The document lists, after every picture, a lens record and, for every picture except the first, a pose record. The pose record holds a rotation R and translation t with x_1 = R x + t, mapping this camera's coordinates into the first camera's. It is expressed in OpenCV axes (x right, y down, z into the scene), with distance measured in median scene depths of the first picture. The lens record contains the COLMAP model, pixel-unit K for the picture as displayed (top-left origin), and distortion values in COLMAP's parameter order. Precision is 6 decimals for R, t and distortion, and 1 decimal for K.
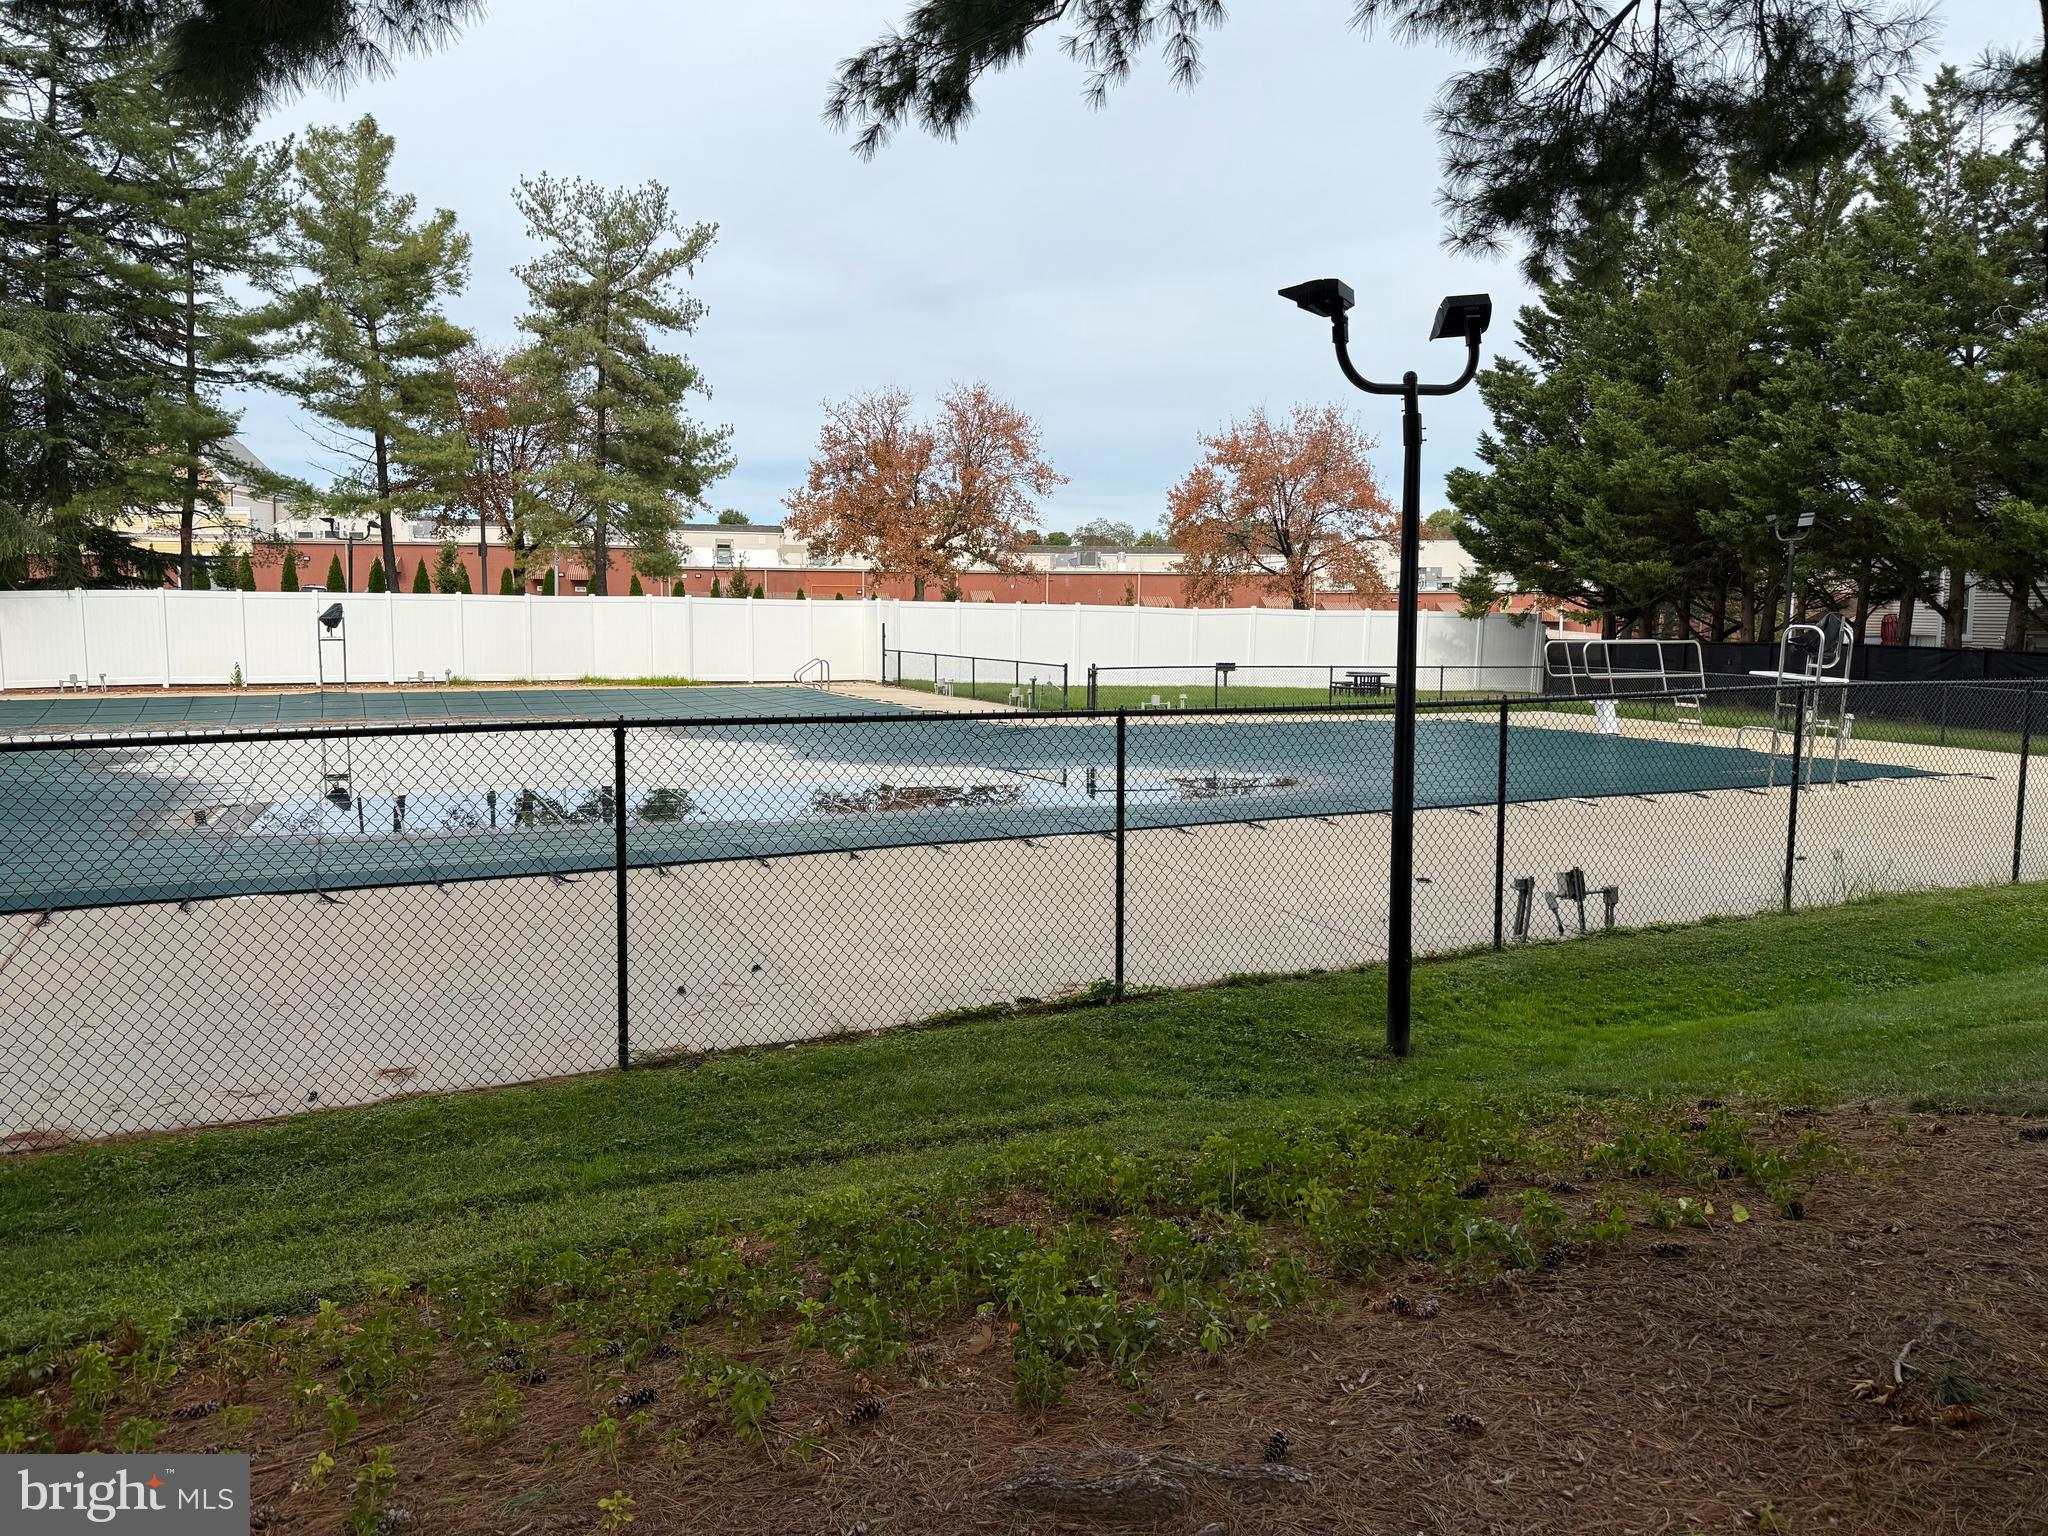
lens RADIAL K [[1453.3, 0, 1024.0], [0, 1453.3, 768.0], [0, 0, 1]] dist [0.015540, -0.021790]
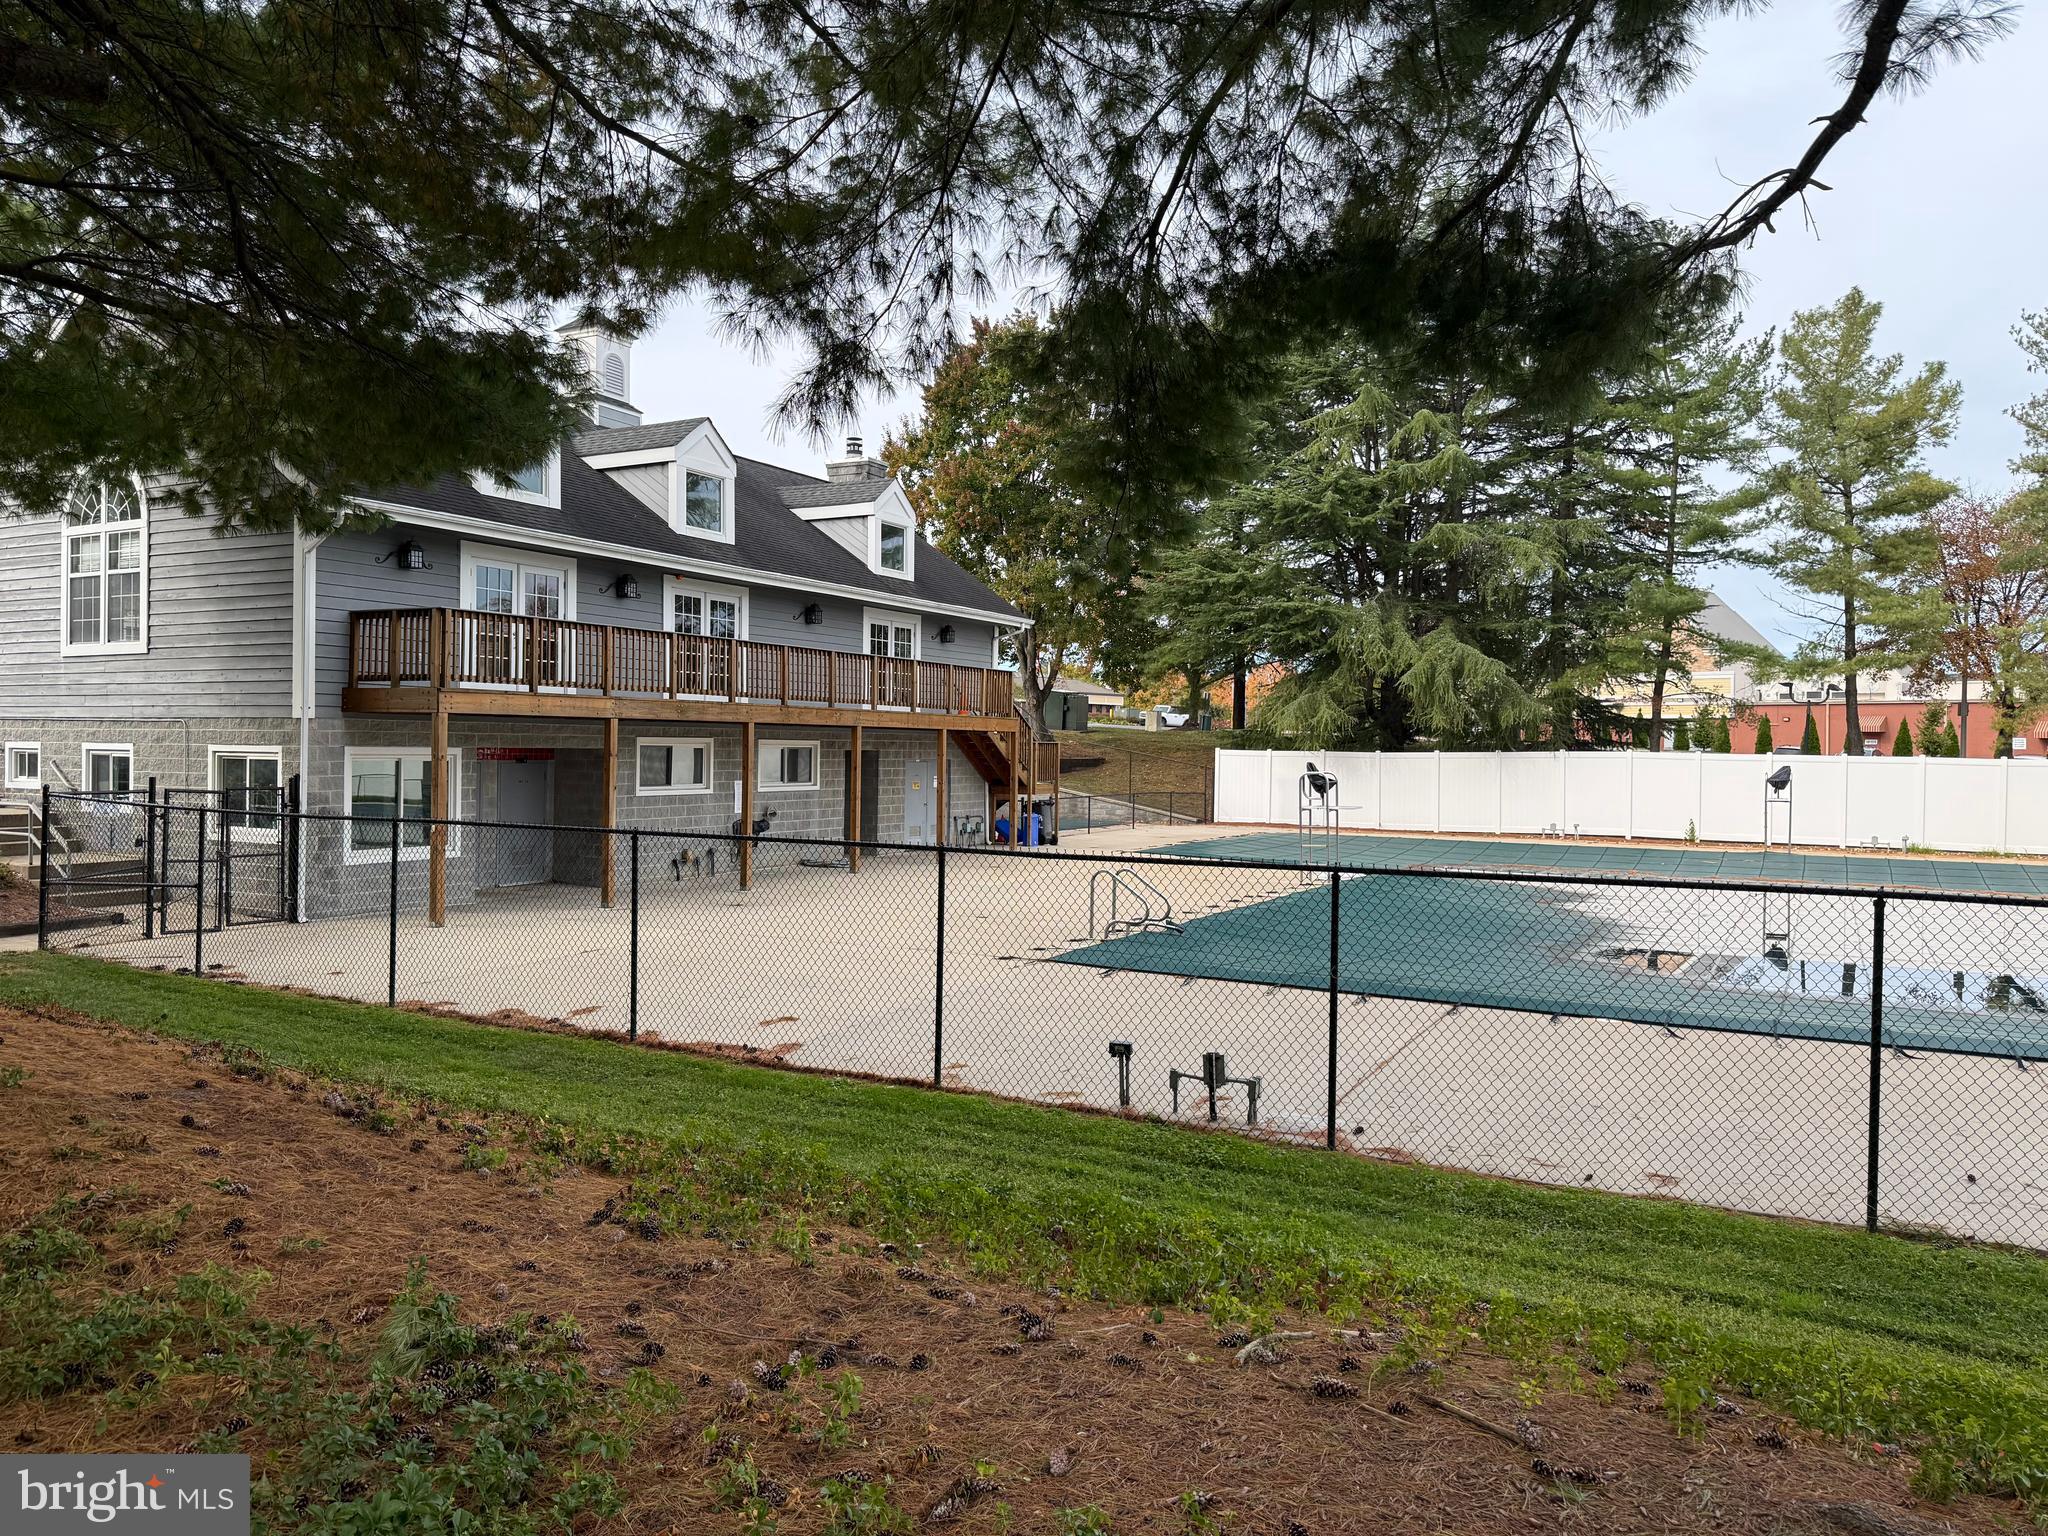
lens RADIAL K [[1545.5, 0, 1024.0], [0, 1545.5, 768.0], [0, 0, 1]] dist [0.001667, 0.217267]
pose [[0.582931, 0.013118, -0.812416, 0.108826], [-0.098380, 0.993653, -0.054546, 0.000780], [0.806544, 0.111722, 0.580522, -0.066348]]
